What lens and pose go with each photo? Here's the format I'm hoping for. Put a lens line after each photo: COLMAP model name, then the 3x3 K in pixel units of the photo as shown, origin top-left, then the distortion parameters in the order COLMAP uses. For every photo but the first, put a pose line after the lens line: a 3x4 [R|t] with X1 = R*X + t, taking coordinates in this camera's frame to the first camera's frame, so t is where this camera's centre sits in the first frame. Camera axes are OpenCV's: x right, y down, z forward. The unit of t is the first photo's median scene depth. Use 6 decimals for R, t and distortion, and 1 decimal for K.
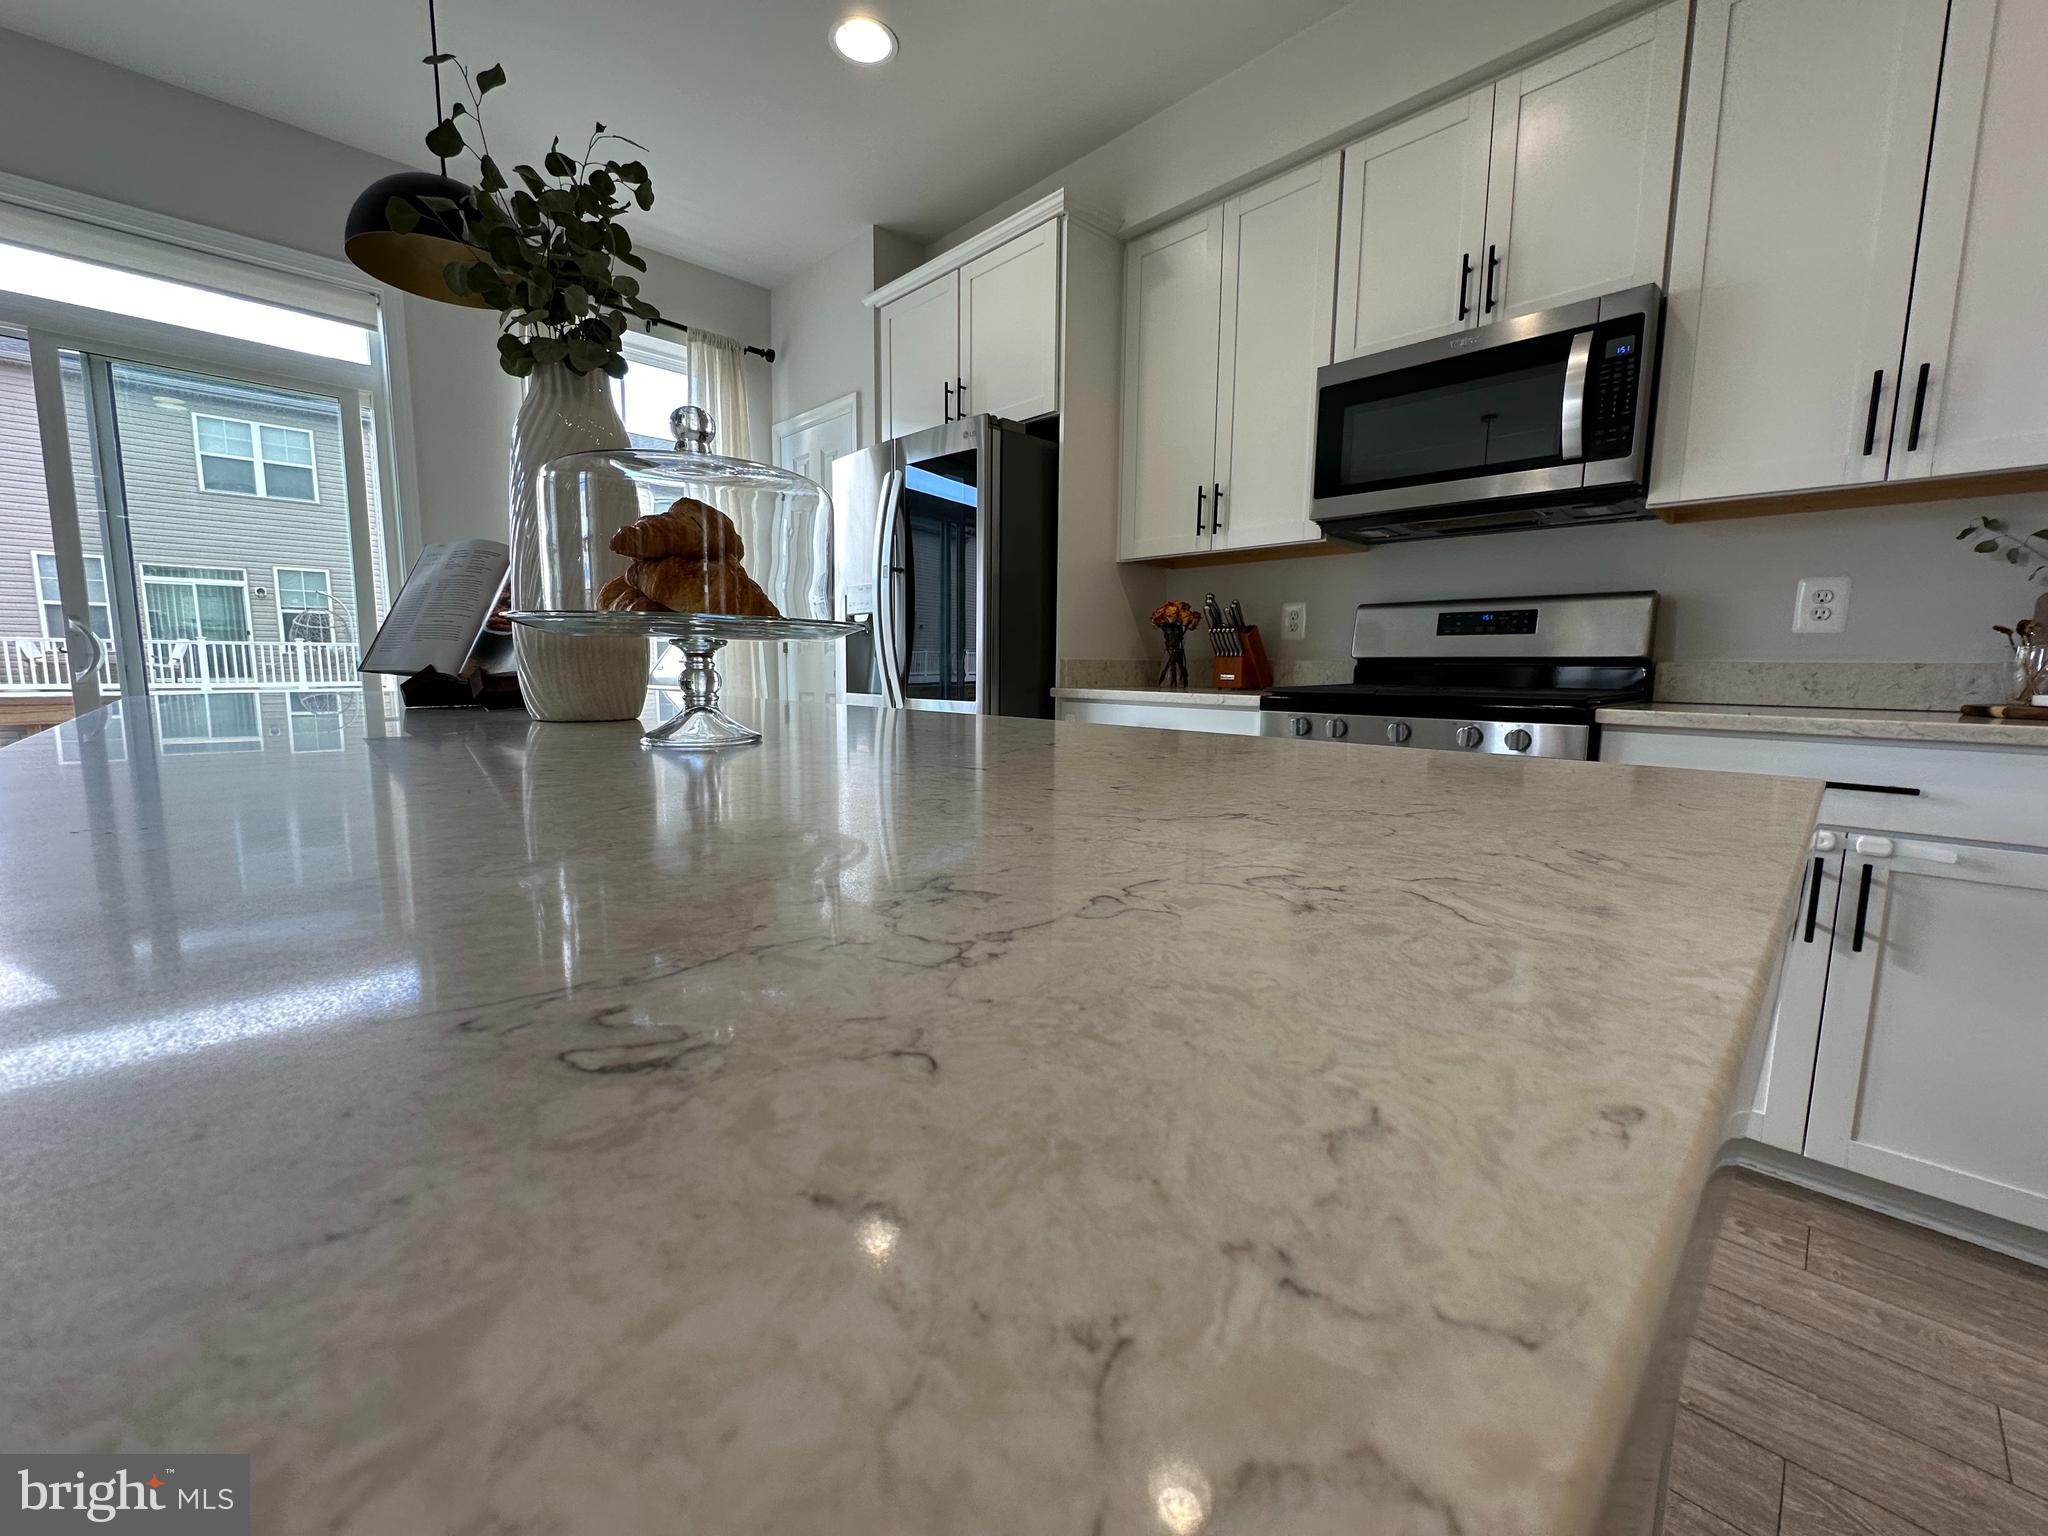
lens RADIAL K [[818.0, 0, 1025.7], [0, 818.0, 768.4], [0, 0, 1]] dist [-0.003889, 0.000850]
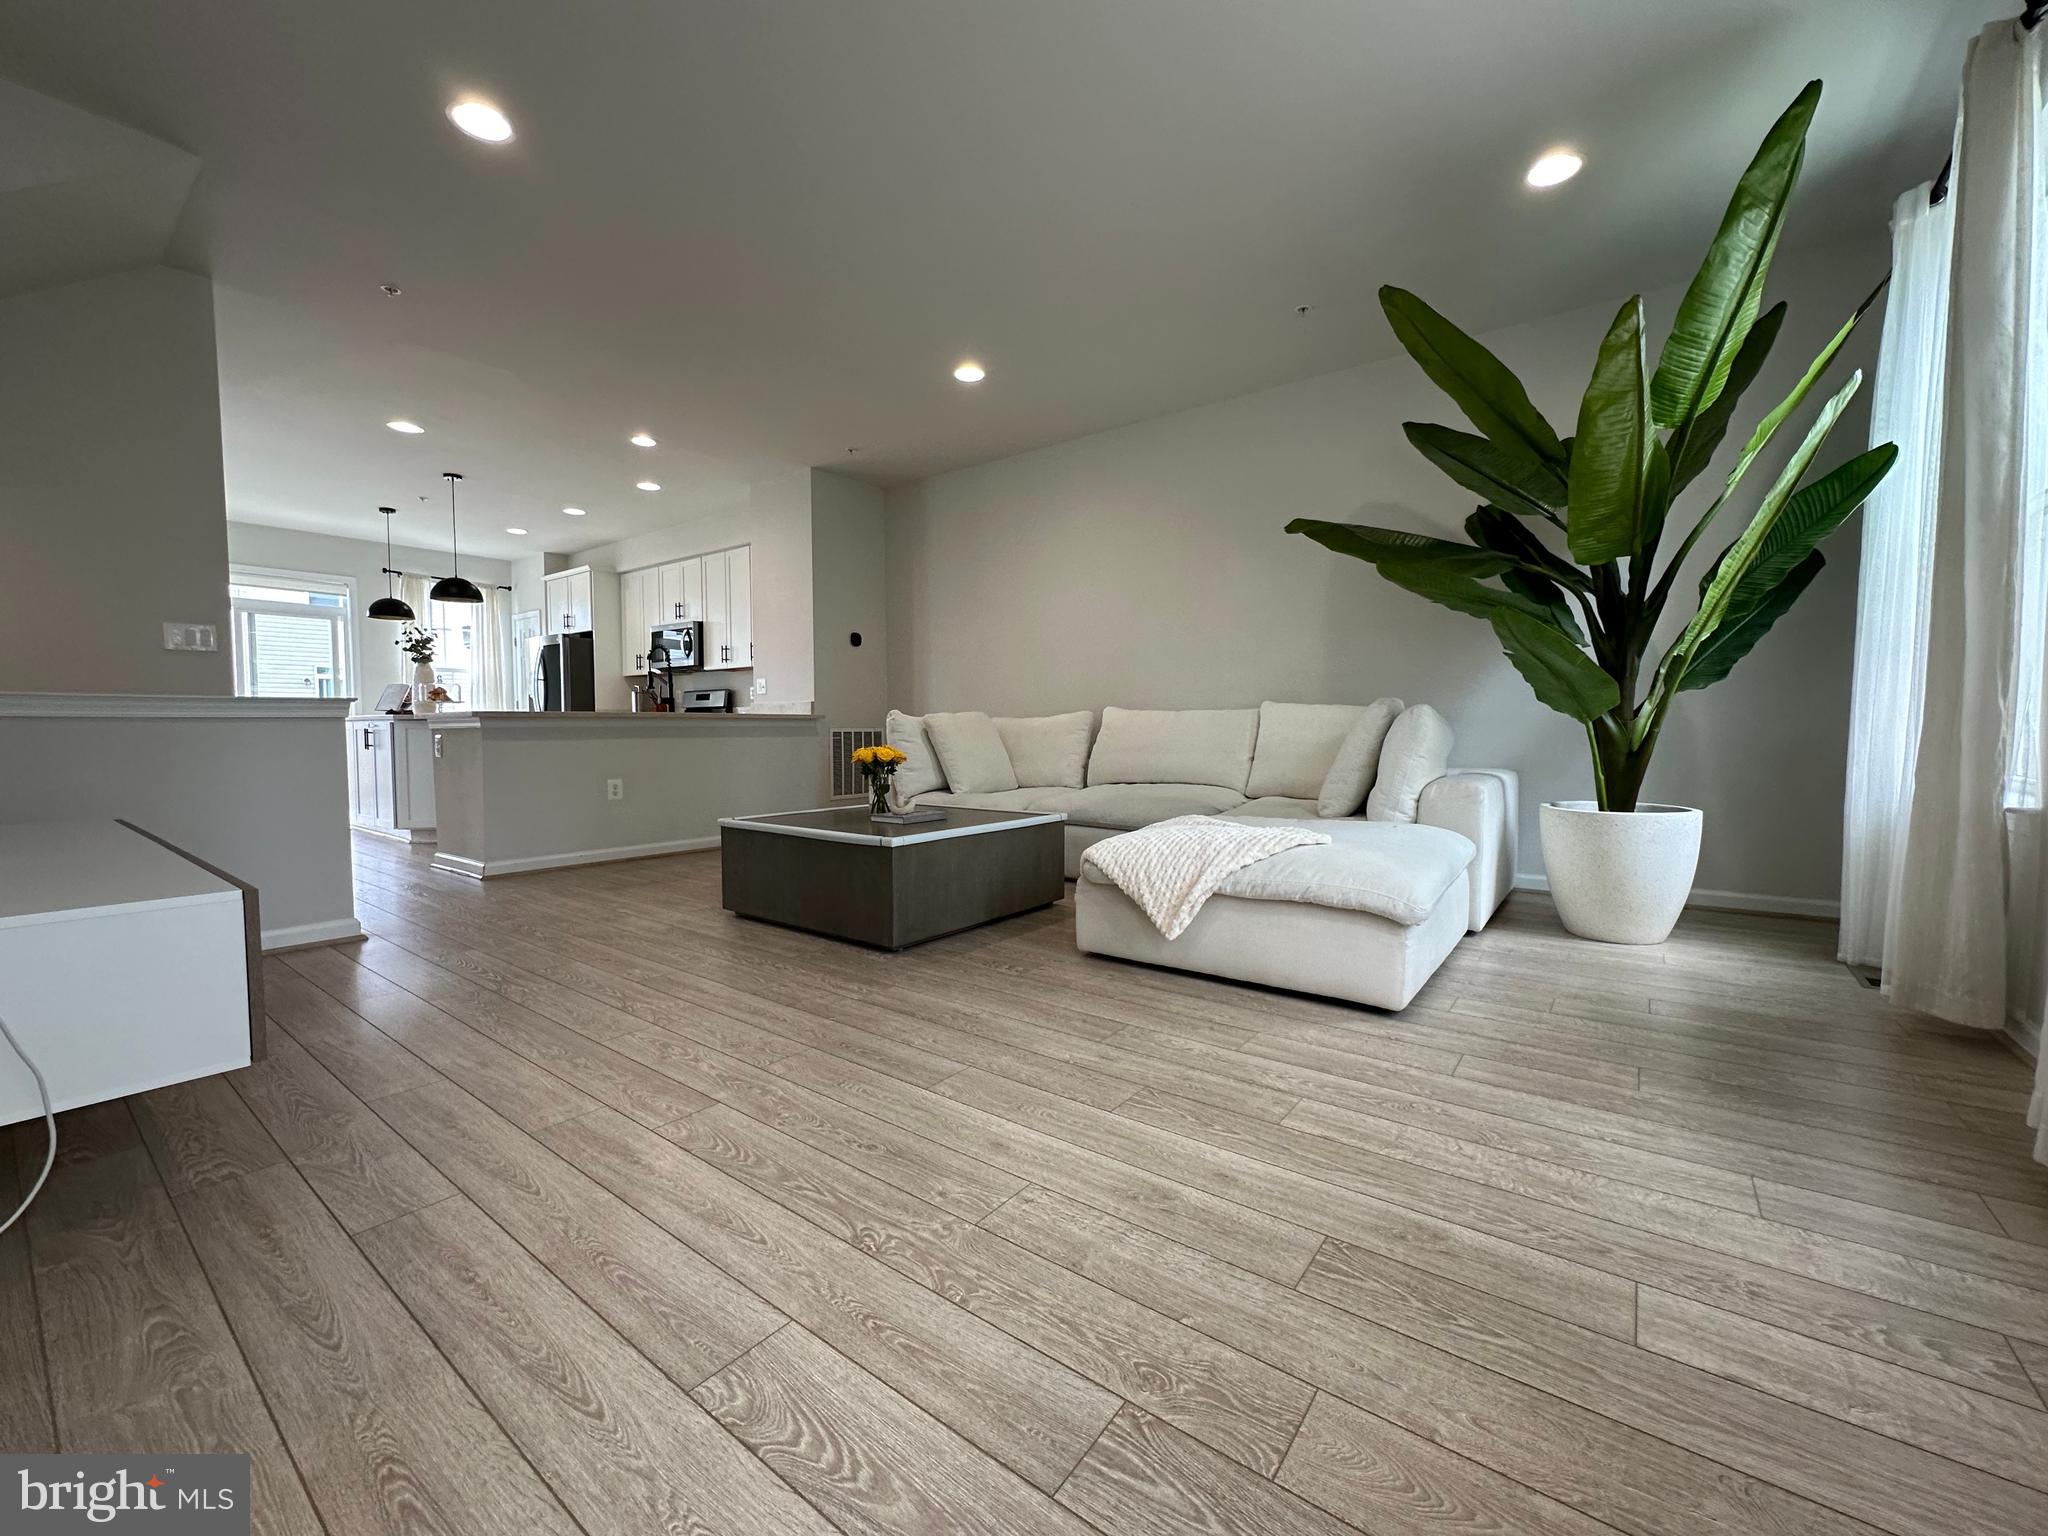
lens RADIAL K [[818.0, 0, 1025.1], [0, 818.0, 763.1], [0, 0, 1]] dist [-0.003889, 0.000850]
pose [[0.988809, -0.018619, 0.148022, 1.355430], [0.030698, 0.996342, -0.079746, 0.410542], [-0.145996, 0.083397, 0.985764, -2.551561]]
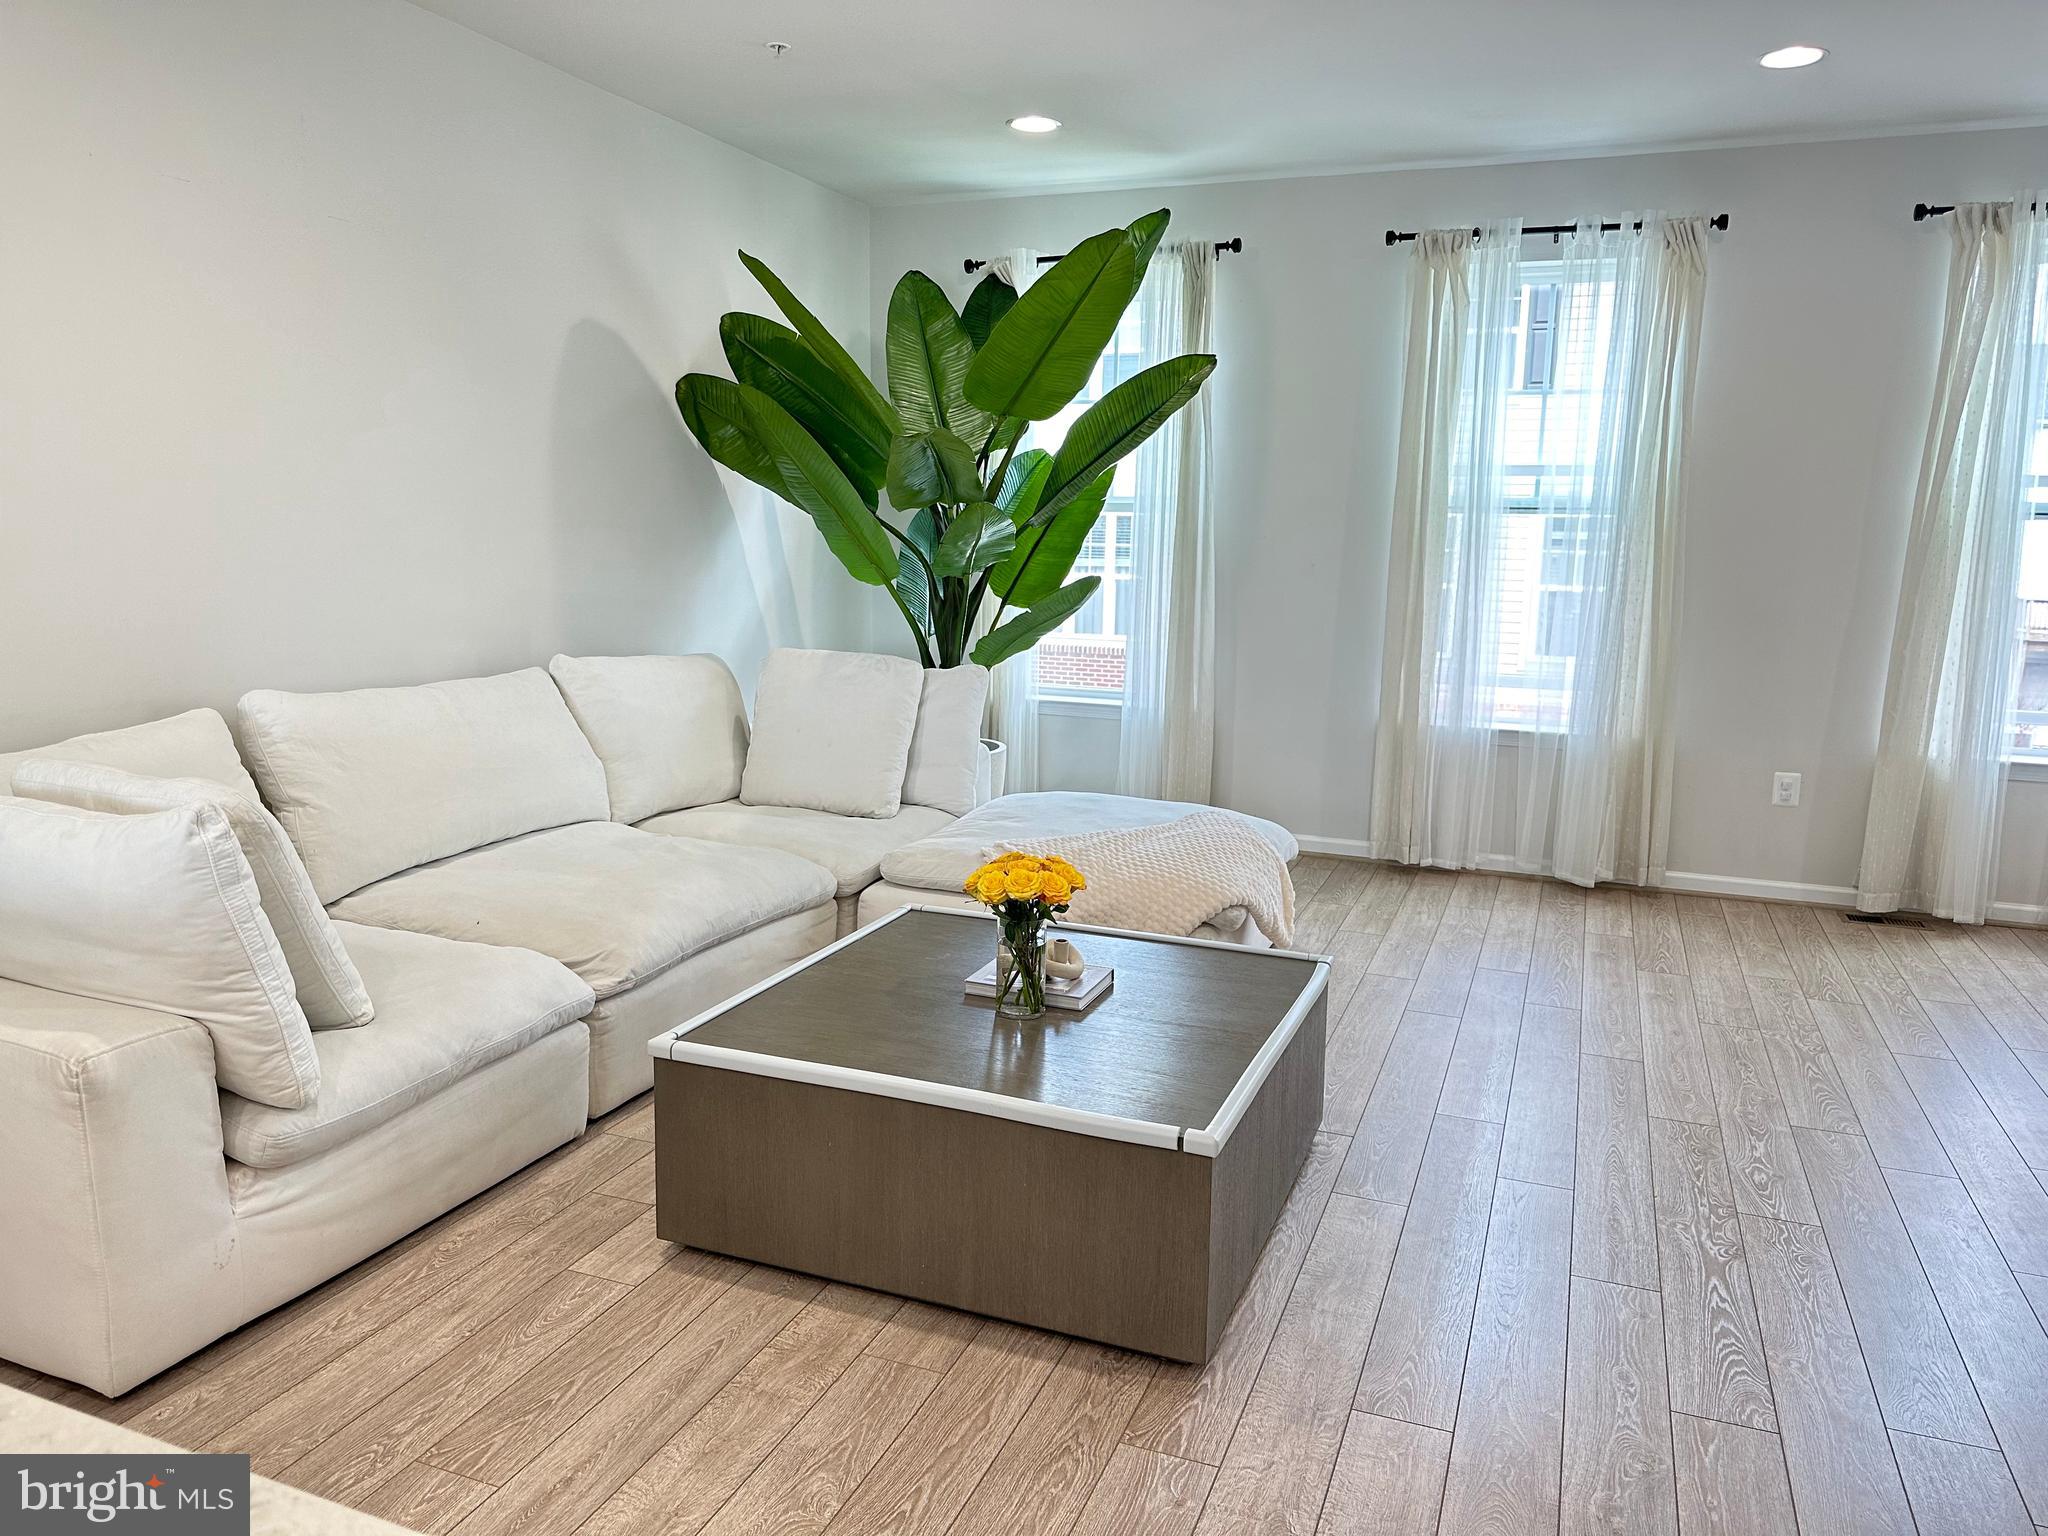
lens RADIAL K [[1446.1, 0, 1017.7], [0, 1446.1, 772.7], [0, 0, 1]] dist [0.019882, -0.028072]
pose [[-0.407705, -0.170104, 0.897130, 0.268350], [0.093031, 0.969644, 0.226131, -0.085107], [-0.908362, 0.175655, -0.379504, -0.575486]]
